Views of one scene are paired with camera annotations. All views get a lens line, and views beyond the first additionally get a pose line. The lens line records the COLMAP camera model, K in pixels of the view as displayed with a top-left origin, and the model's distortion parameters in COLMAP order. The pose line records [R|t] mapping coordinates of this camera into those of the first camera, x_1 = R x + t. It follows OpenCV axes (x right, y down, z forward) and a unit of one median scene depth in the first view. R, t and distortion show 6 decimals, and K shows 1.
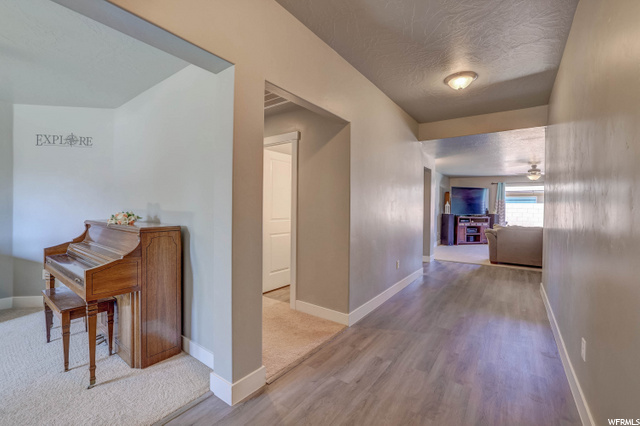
lens RADIAL K [[272.2, 0, 320.0], [0, 272.2, 213.0], [0, 0, 1]] dist [-0.046085, 0.015206]
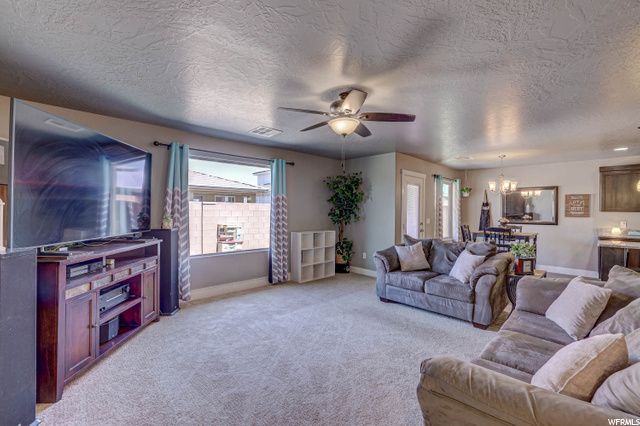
lens RADIAL K [[272.2, 0, 320.0], [0, 272.2, 213.0], [0, 0, 1]] dist [-0.046085, 0.015206]
pose [[0.180137, -0.016157, 0.983509, 0.345313], [0.014867, 0.999796, 0.013701, -0.019642], [-0.983529, 0.012154, 0.180340, 0.751184]]
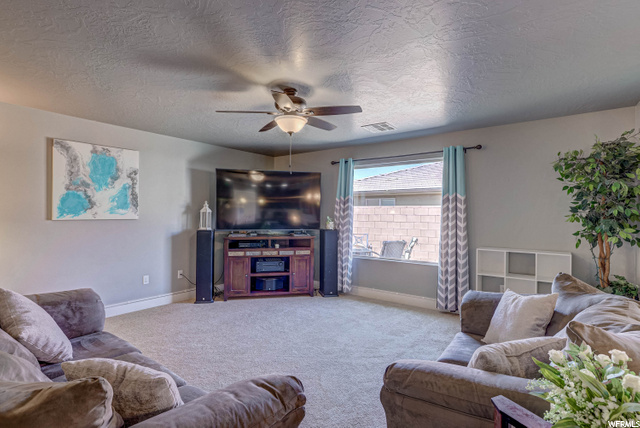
lens RADIAL K [[319.2, 0, 320.0], [0, 319.2, 214.0], [0, 0, 1]] dist [-0.022333, 0.000001]
pose [[0.999848, -0.000304, -0.017410, 0.657823], [-0.000099, 0.999732, -0.023144, -0.009910], [0.017412, 0.023142, 0.999581, 0.470178]]
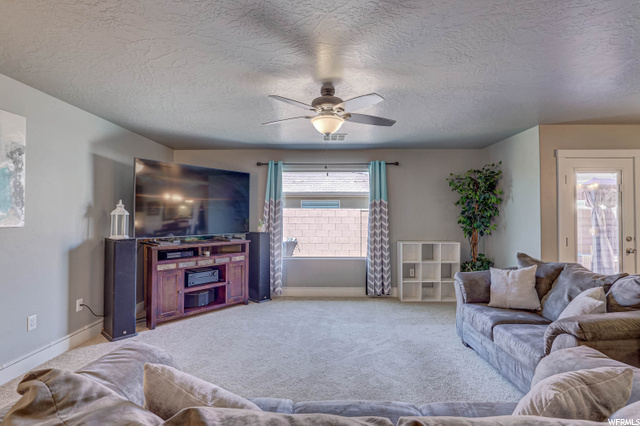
lens RADIAL K [[304.3, 0, 320.0], [0, 304.3, 213.0], [0, 0, 1]] dist [-0.016346, 0.001345]
pose [[0.816869, 0.000236, 0.576822, 0.451939], [0.018161, 0.999494, -0.026128, -0.013232], [-0.576537, 0.031819, 0.816452, 0.547887]]
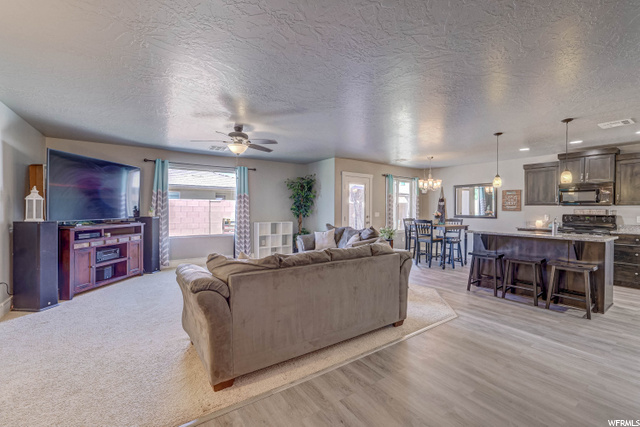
lens RADIAL K [[272.2, 0, 320.0], [0, 272.2, 213.5], [0, 0, 1]] dist [-0.046085, 0.015206]
pose [[0.330486, -0.022377, 0.943546, 0.261819], [0.017179, 0.999696, 0.017692, -0.006832], [-0.943654, 0.010363, 0.330770, 0.512564]]
